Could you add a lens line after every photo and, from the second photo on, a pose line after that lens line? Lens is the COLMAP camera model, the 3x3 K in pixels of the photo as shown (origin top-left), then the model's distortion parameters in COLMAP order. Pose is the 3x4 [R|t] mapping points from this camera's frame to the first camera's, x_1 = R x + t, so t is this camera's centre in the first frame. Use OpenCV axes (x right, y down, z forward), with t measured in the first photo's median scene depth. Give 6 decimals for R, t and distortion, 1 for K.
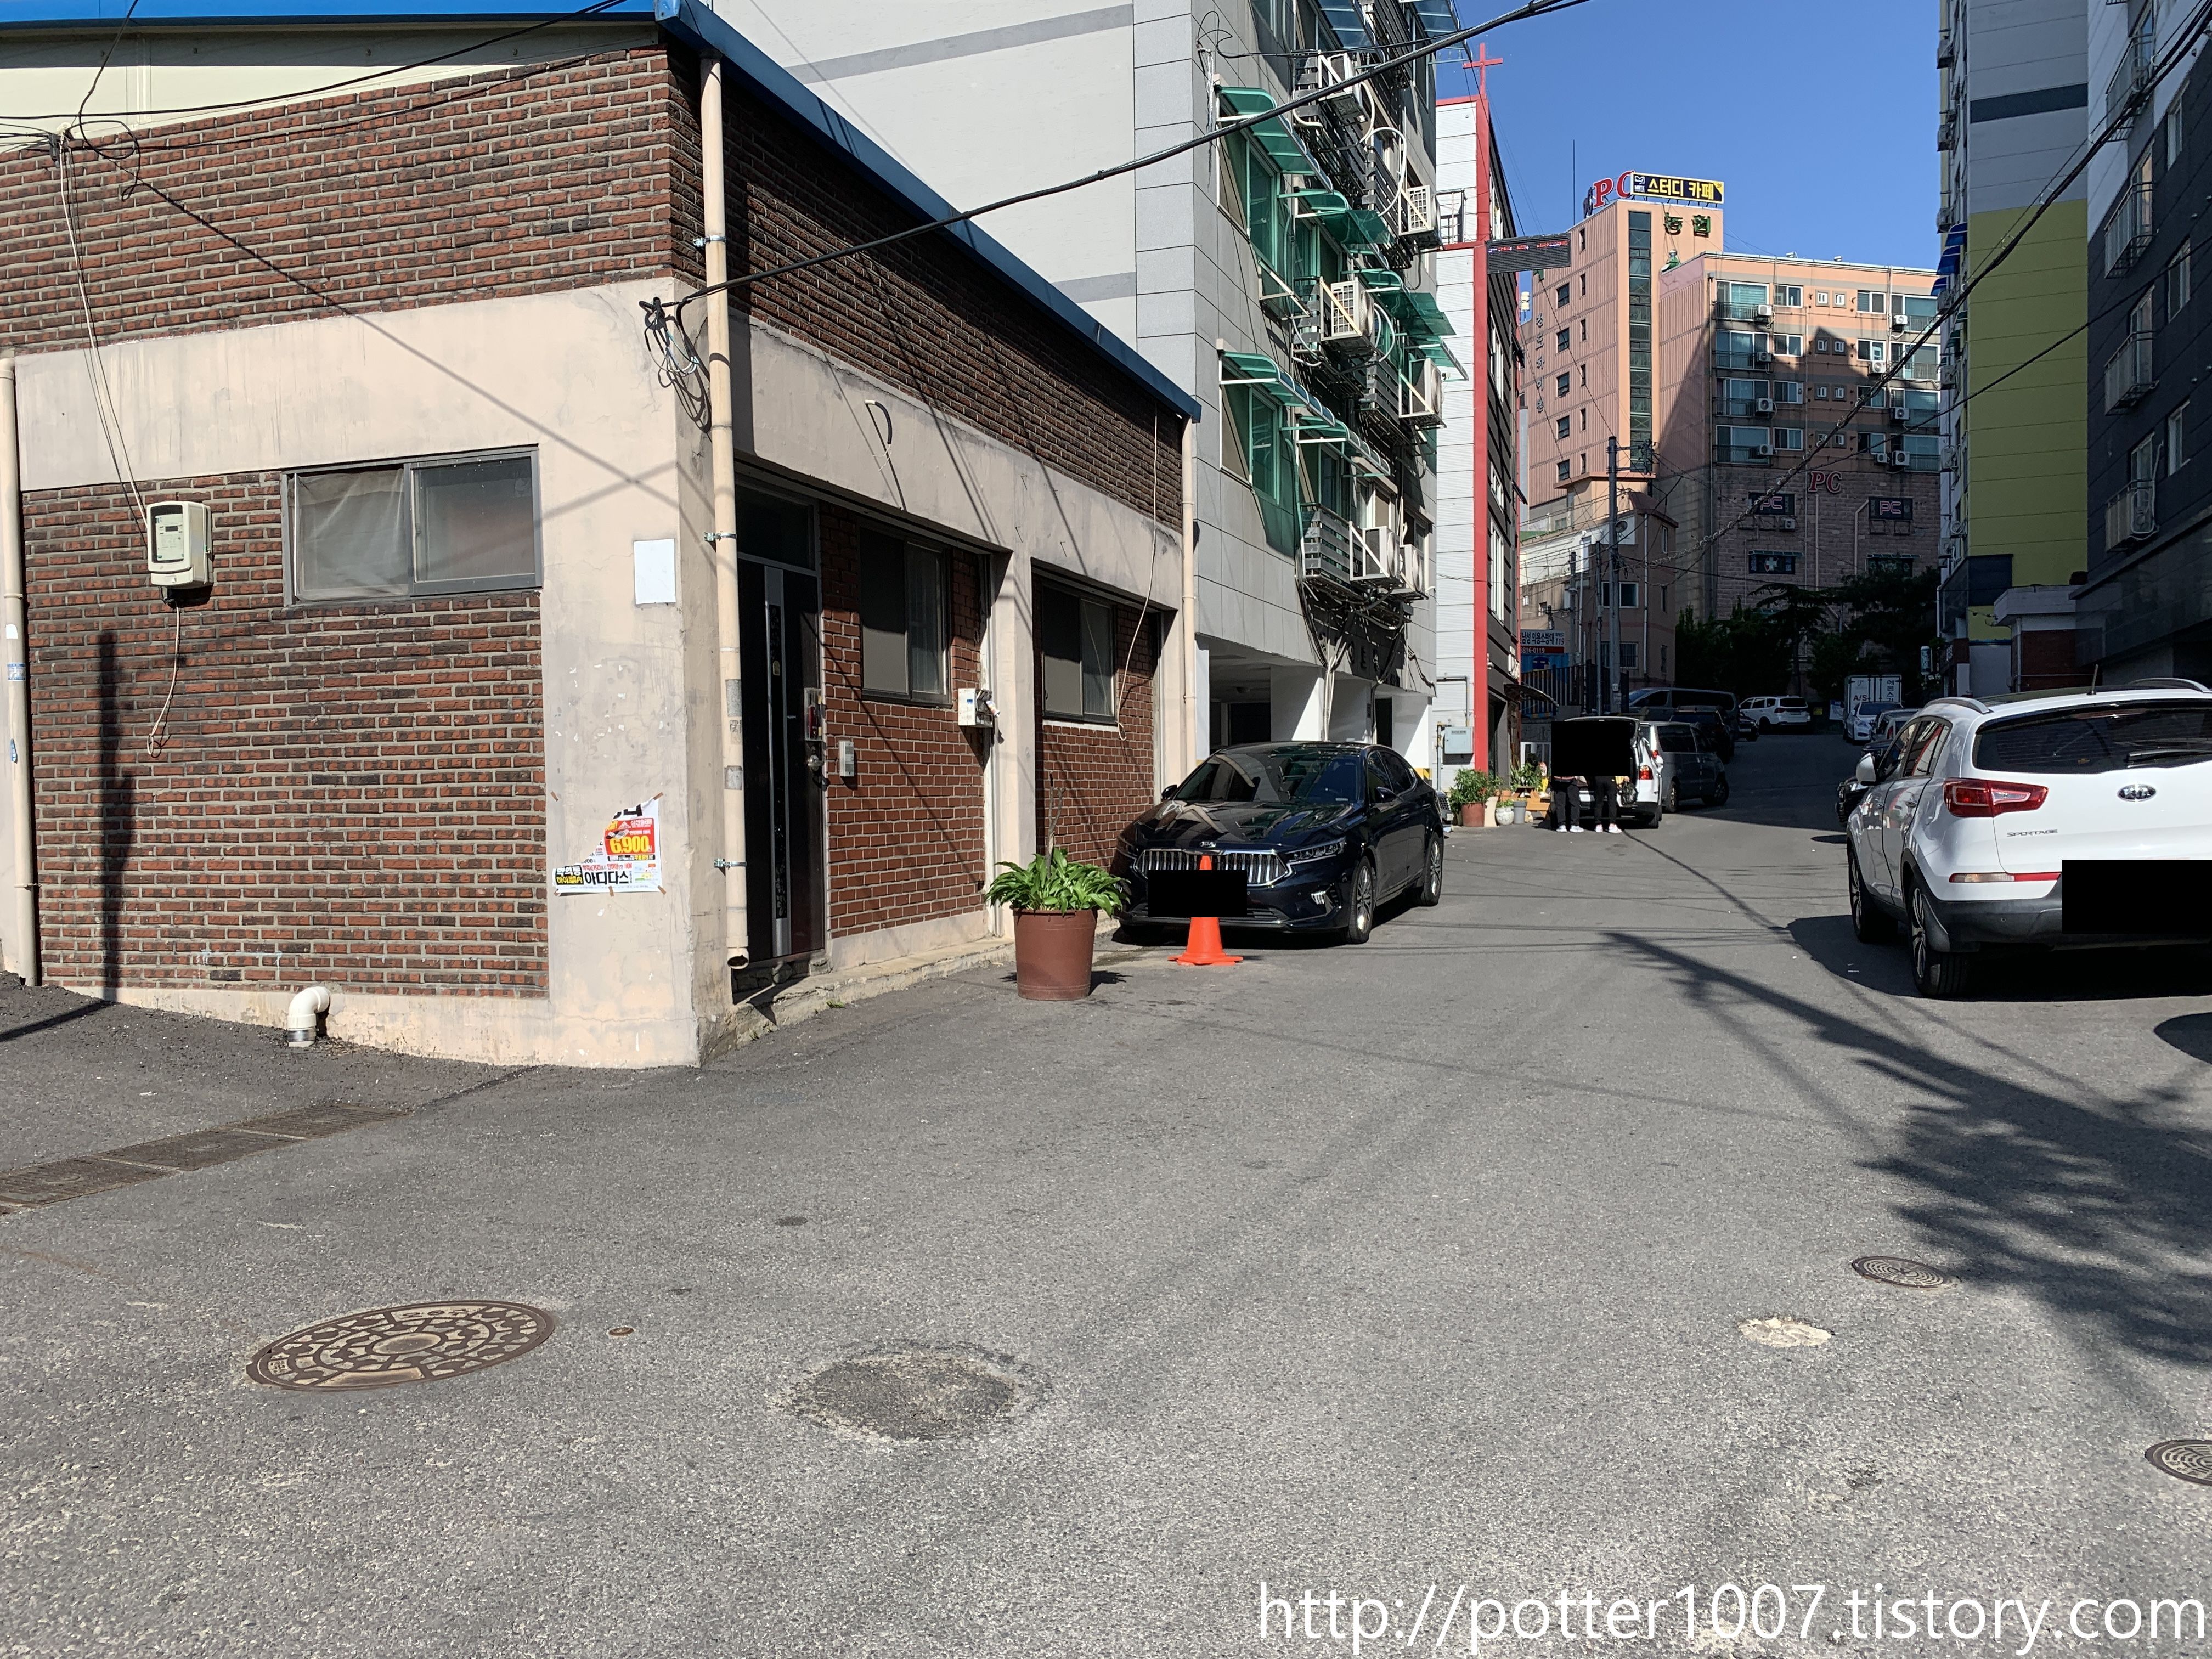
lens RADIAL K [[1632.3, 0, 1117.9], [0, 1632.3, 824.3], [0, 0, 1]] dist [0.023980, -0.026828]
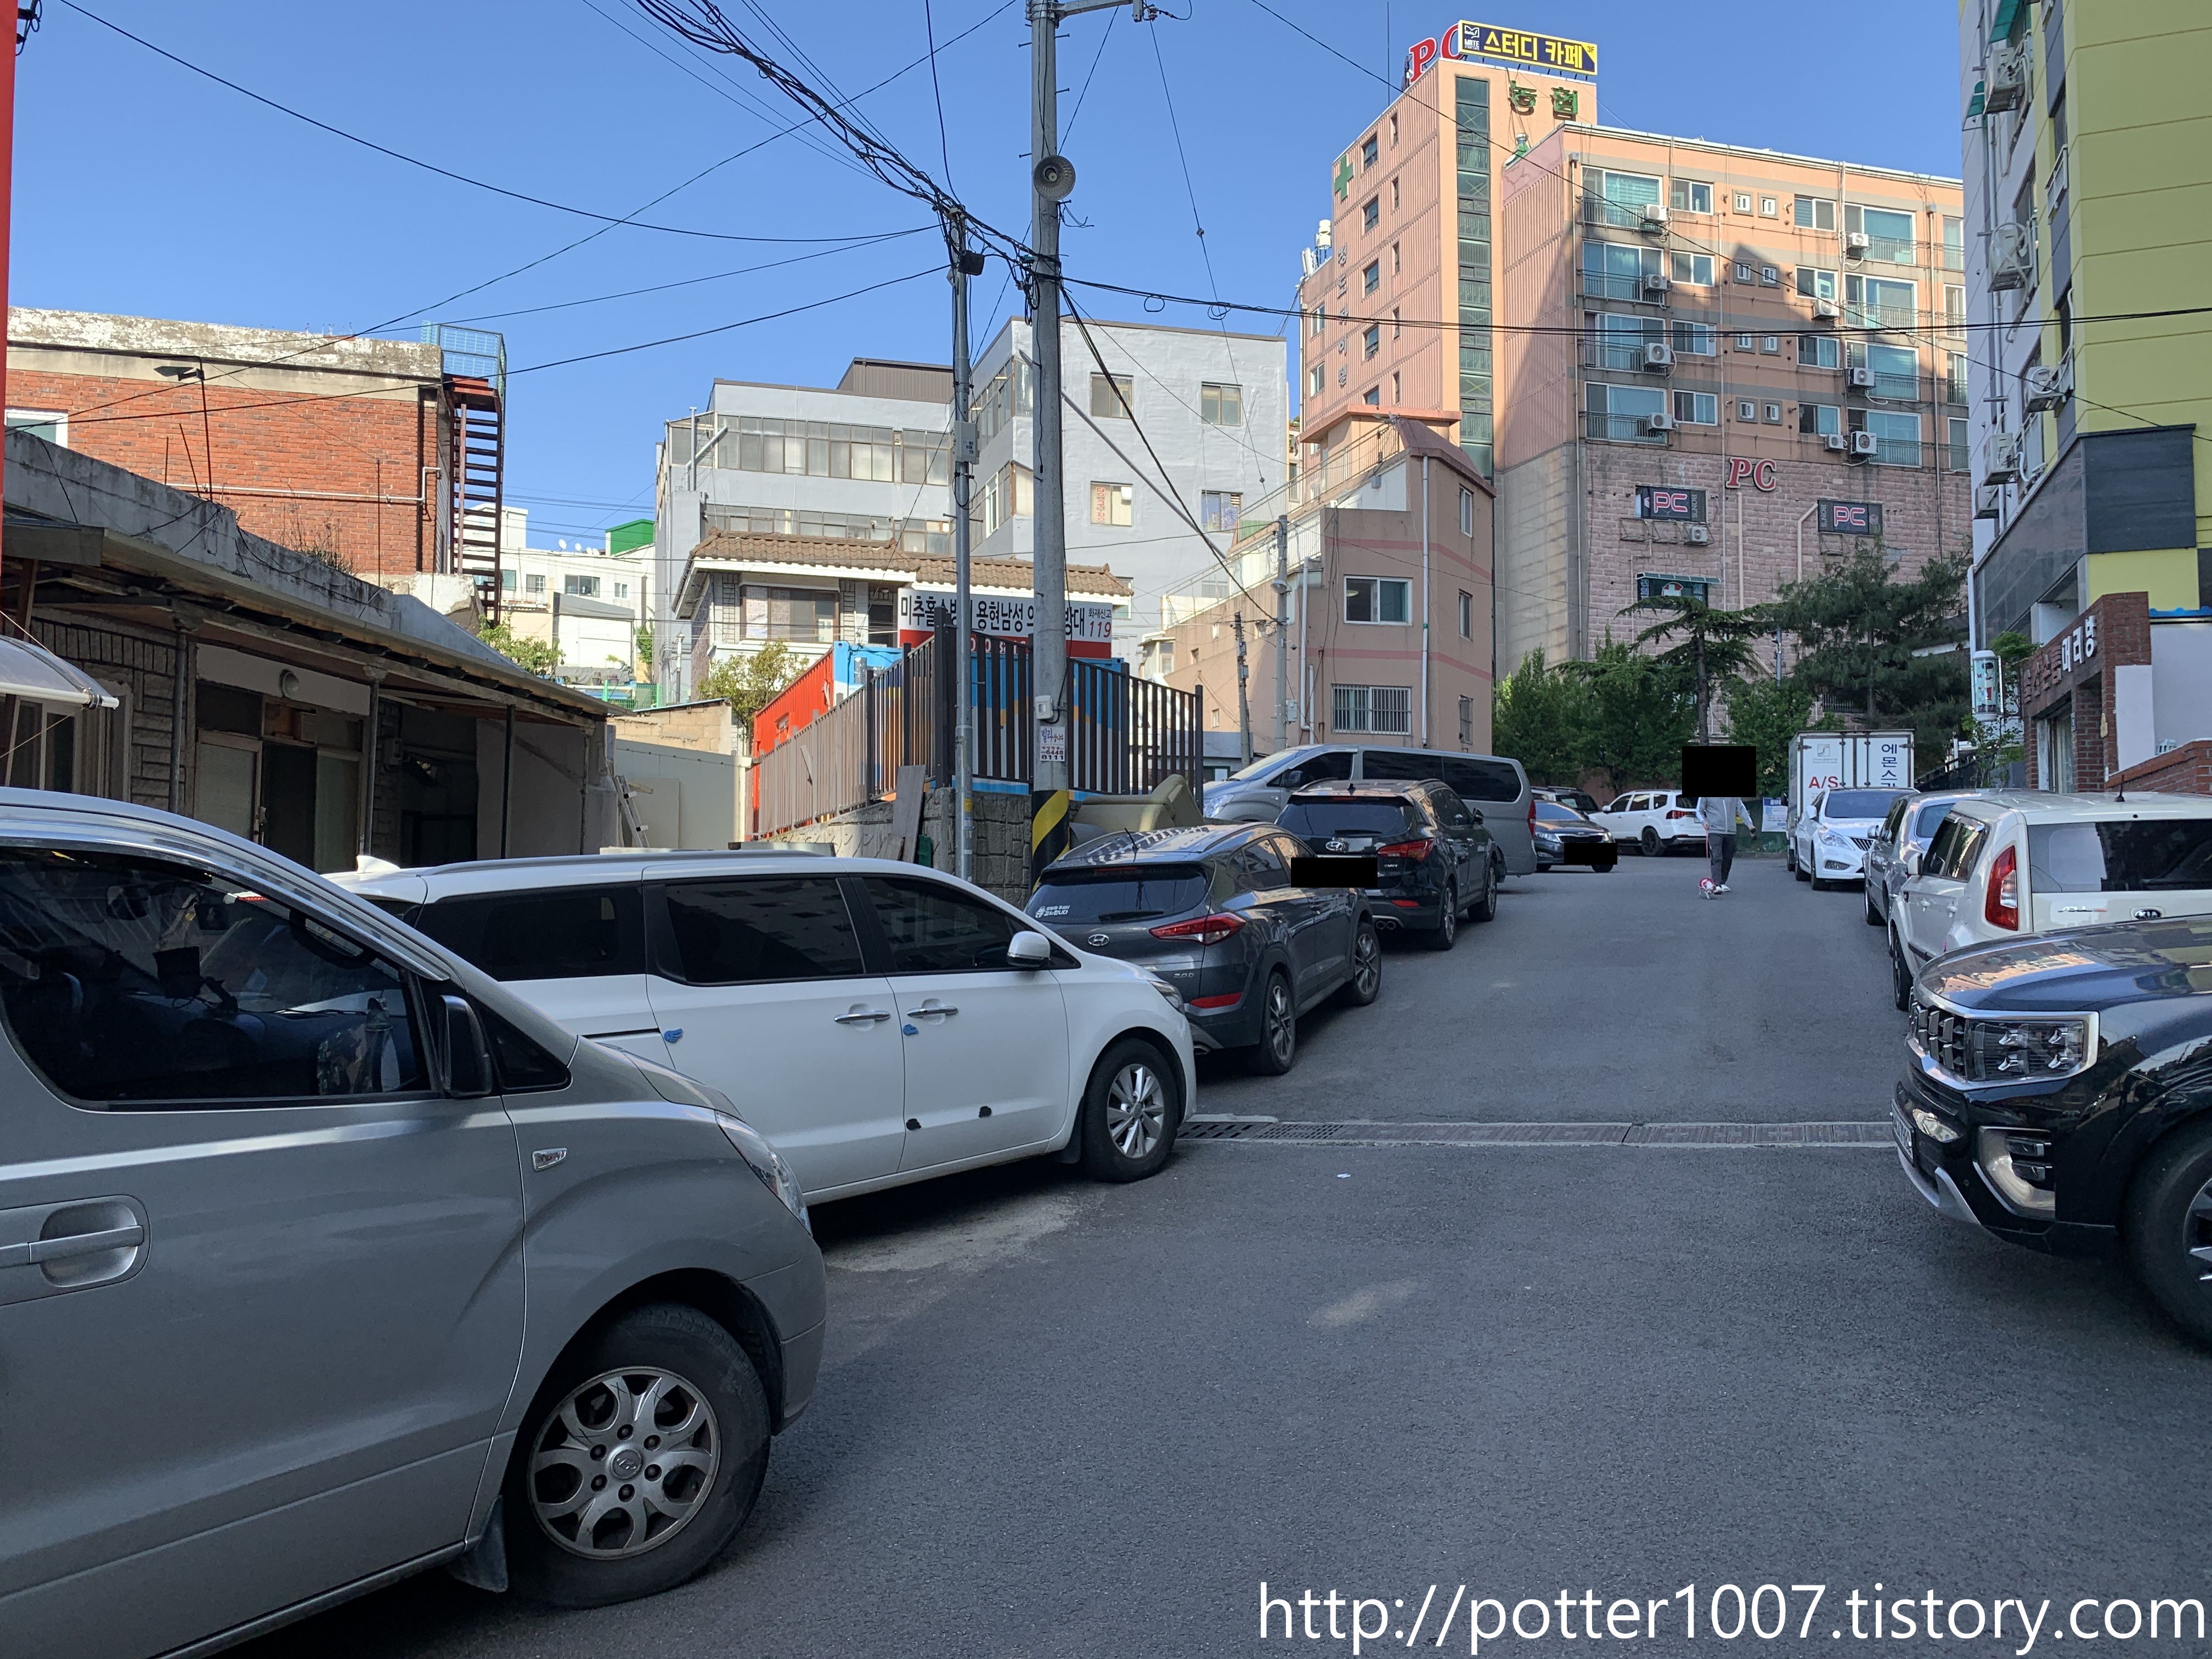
lens RADIAL K [[1632.3, 0, 1100.6], [0, 1632.3, 825.5], [0, 0, 1]] dist [0.023980, -0.026828]
pose [[0.999734, 0.010172, 0.020722, 0.157490], [-0.008782, 0.997773, -0.066115, -0.021723], [-0.021349, 0.065916, 0.997597, 0.357404]]
